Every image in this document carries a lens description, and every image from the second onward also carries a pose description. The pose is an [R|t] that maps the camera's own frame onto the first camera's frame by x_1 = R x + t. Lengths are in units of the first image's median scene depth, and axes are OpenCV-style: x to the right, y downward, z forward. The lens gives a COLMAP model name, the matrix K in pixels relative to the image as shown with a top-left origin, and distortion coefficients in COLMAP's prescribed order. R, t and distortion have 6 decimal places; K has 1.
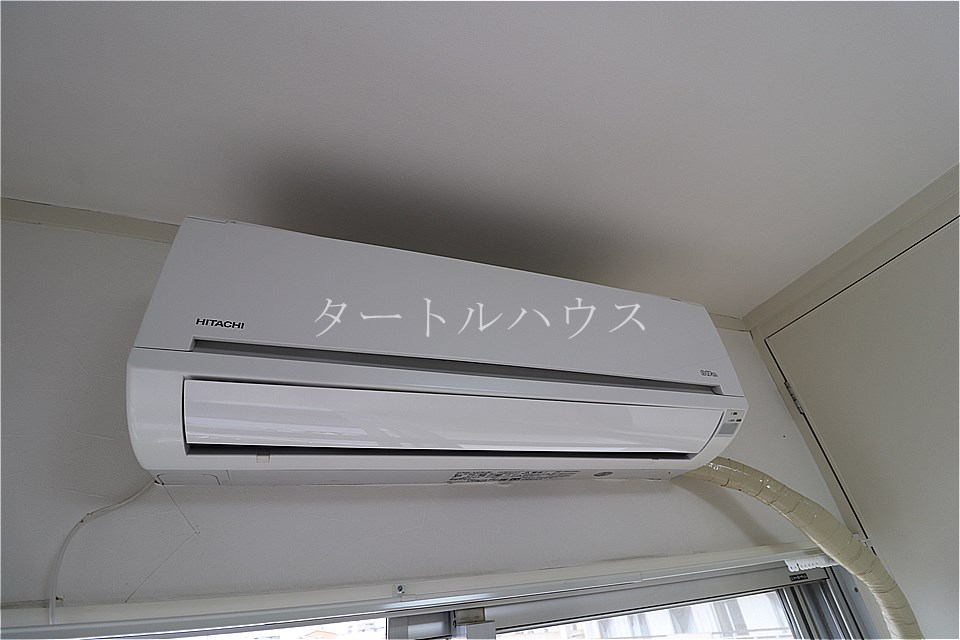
lens RADIAL K [[452.3, 0, 480.0], [0, 452.3, 320.0], [0, 0, 1]] dist [0.000293, 0.000018]
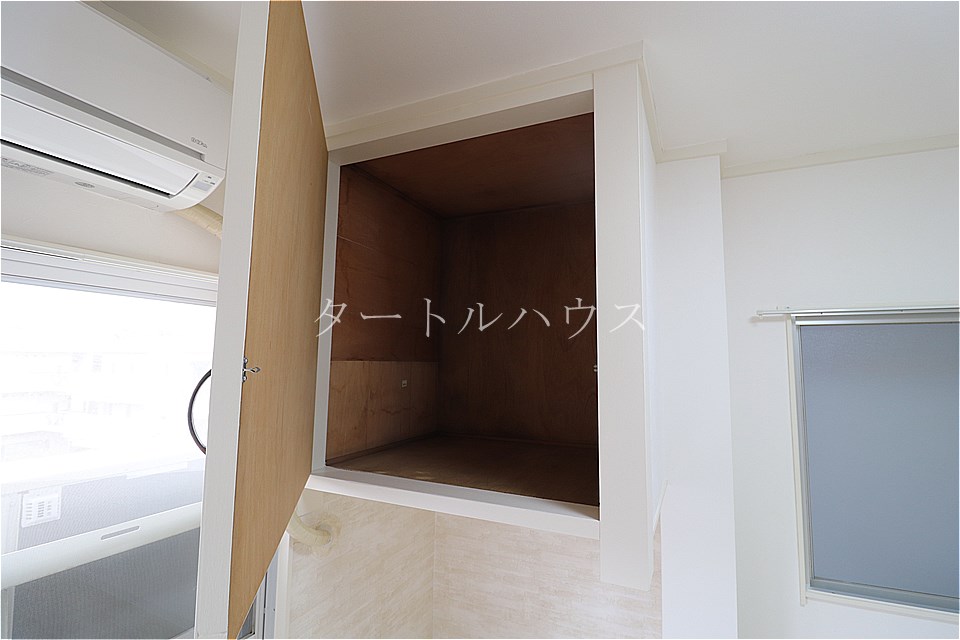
lens RADIAL K [[452.3, 0, 480.0], [0, 452.3, 320.0], [0, 0, 1]] dist [0.000293, 0.000018]
pose [[0.720719, 0.175289, 0.670699, 0.300192], [-0.454330, 0.850189, 0.266013, -0.172704], [-0.523592, -0.496439, 0.692387, -0.633920]]
